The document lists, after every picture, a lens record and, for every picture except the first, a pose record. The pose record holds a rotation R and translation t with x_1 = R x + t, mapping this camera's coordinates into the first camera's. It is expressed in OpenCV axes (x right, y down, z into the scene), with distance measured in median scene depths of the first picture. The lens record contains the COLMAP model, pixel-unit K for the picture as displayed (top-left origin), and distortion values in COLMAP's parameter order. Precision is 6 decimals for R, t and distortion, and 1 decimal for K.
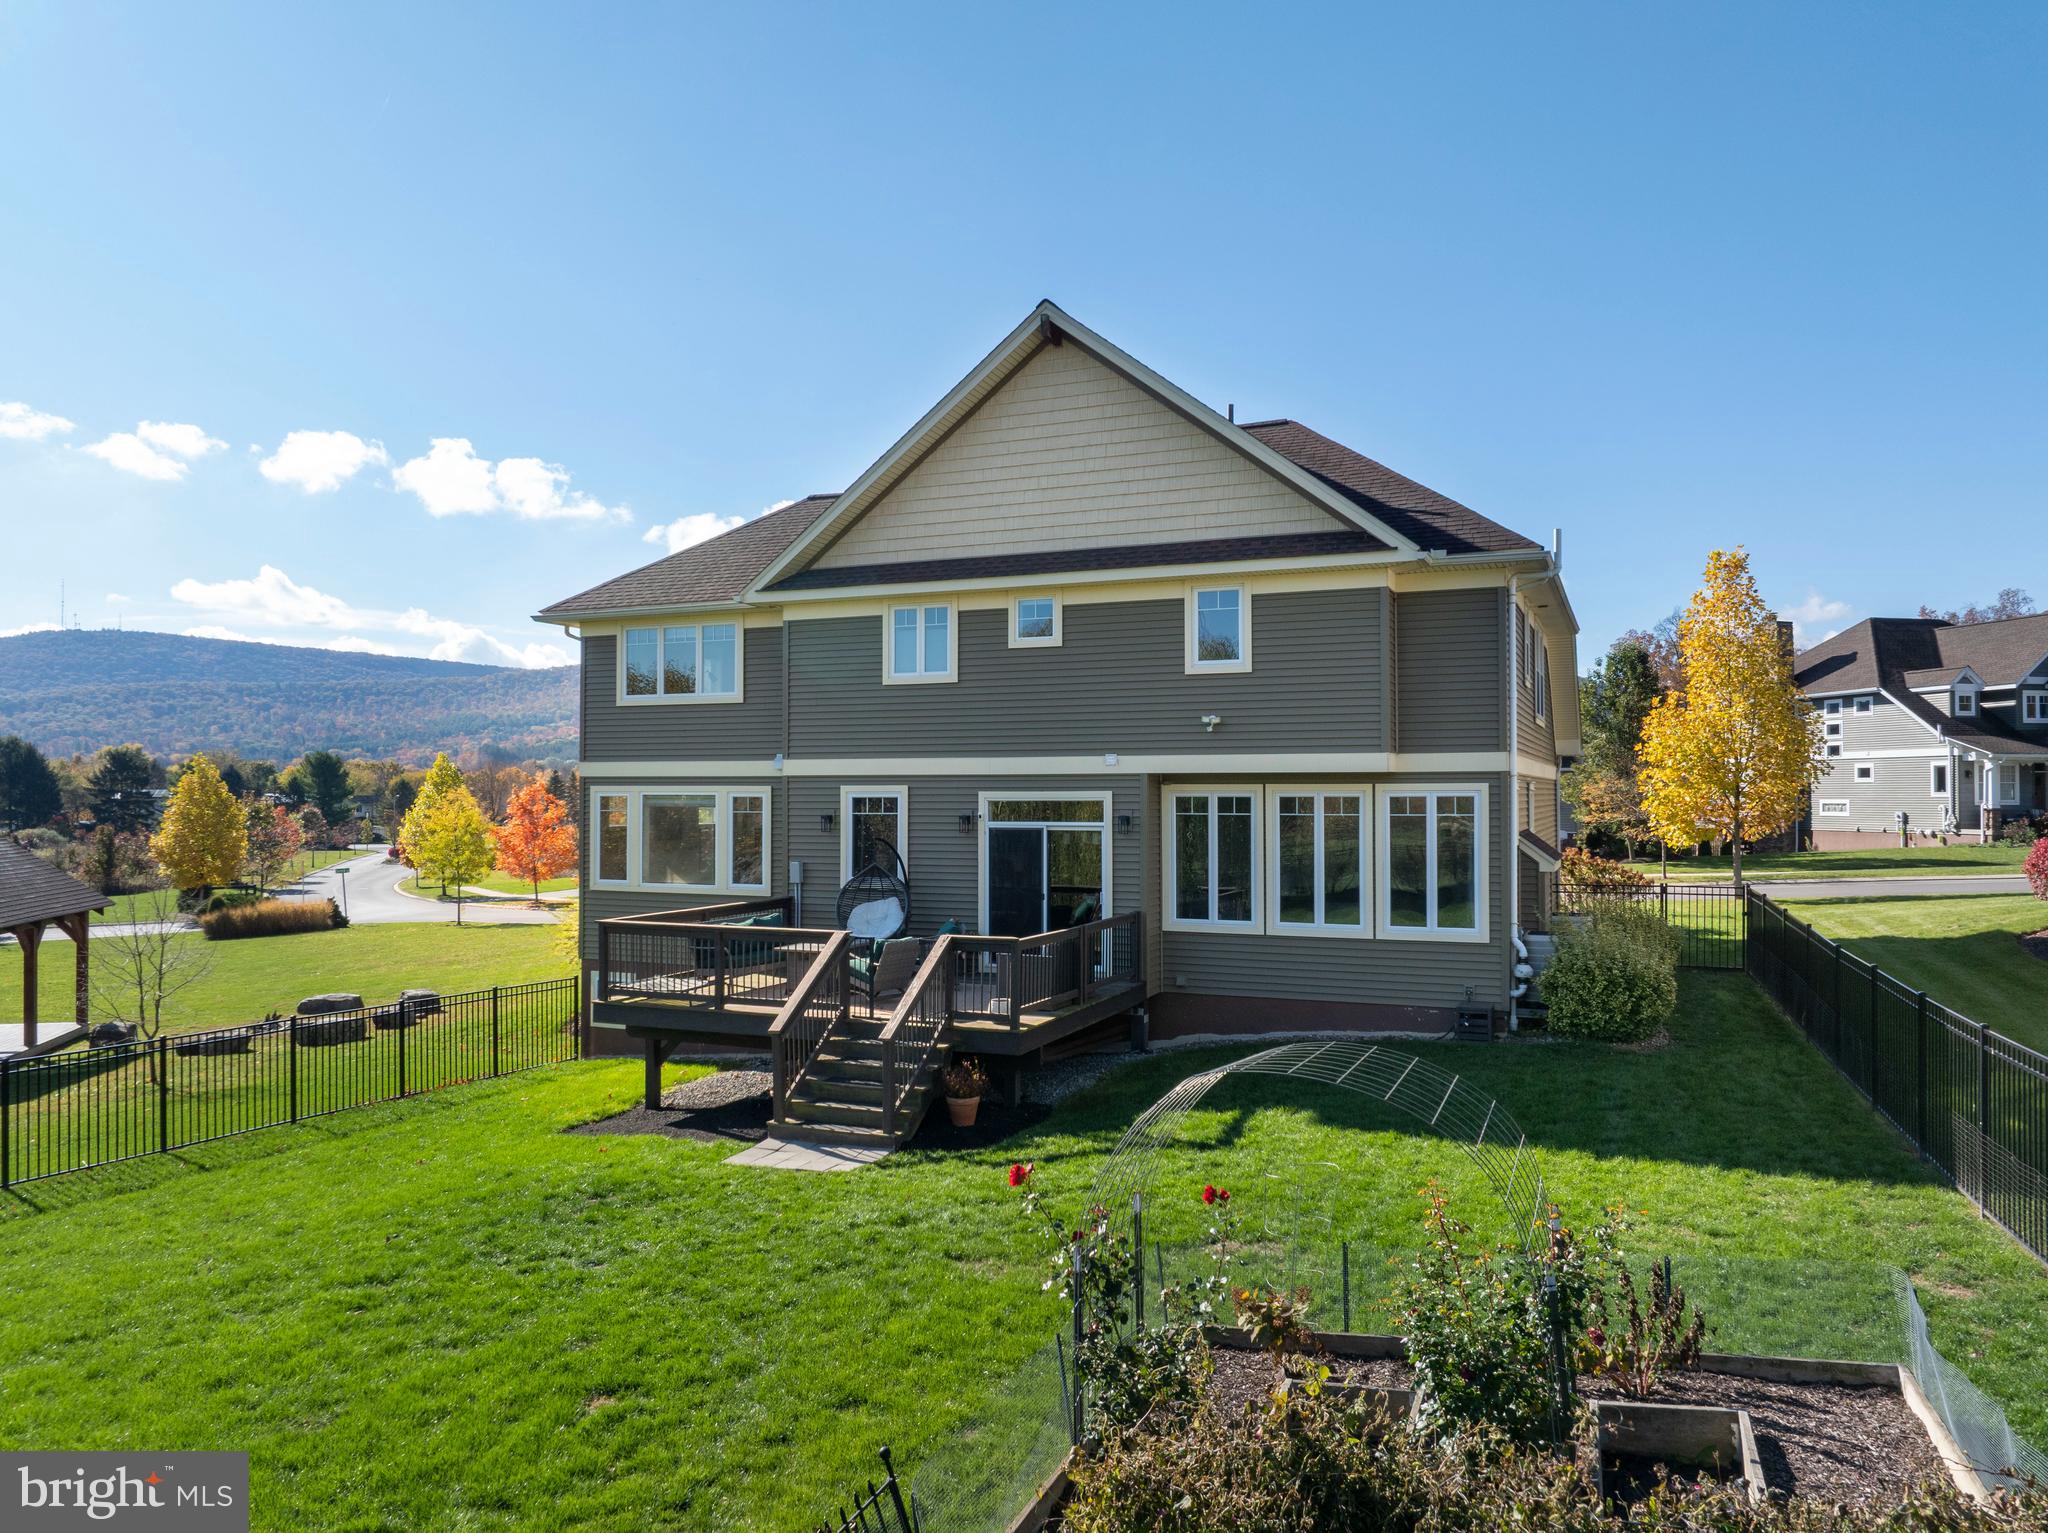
lens RADIAL K [[1462.6, 0, 1024.0], [0, 1462.6, 766.5], [0, 0, 1]] dist [-0.041499, 0.008603]
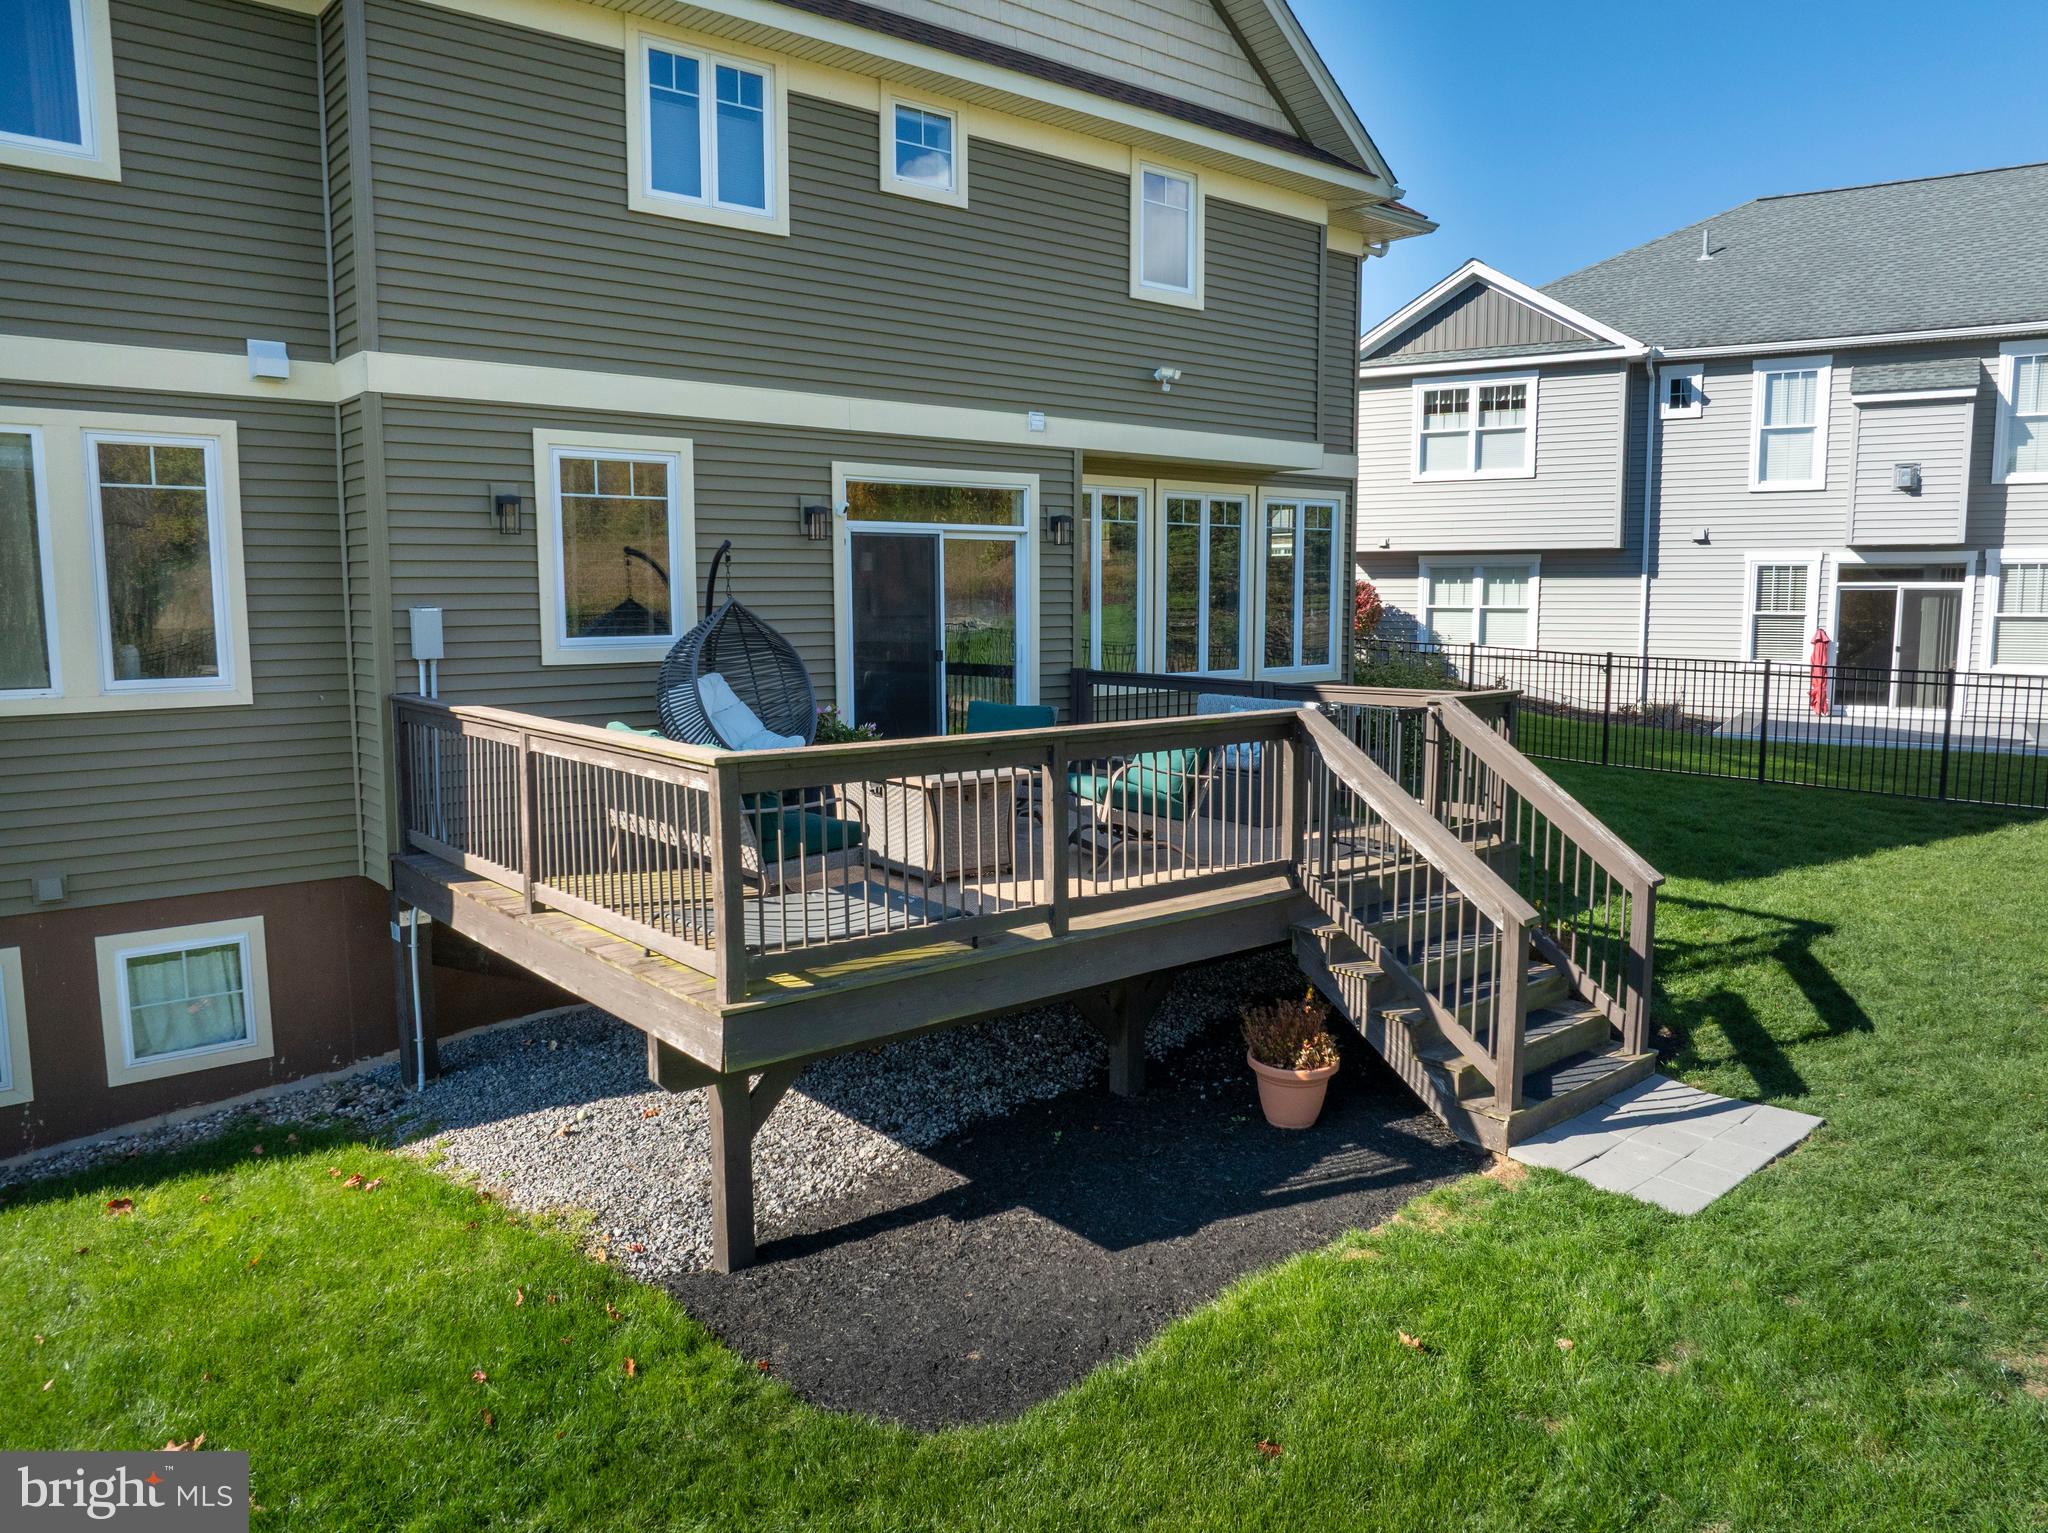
lens RADIAL K [[1449.9, 0, 1024.0], [0, 1449.9, 766.5], [0, 0, 1]] dist [-0.033257, -0.004797]
pose [[0.437352, -0.108057, 0.892775, -0.477725], [-0.013371, 0.991864, 0.126601, 0.059261], [-0.899191, -0.067306, 0.432349, 0.710685]]
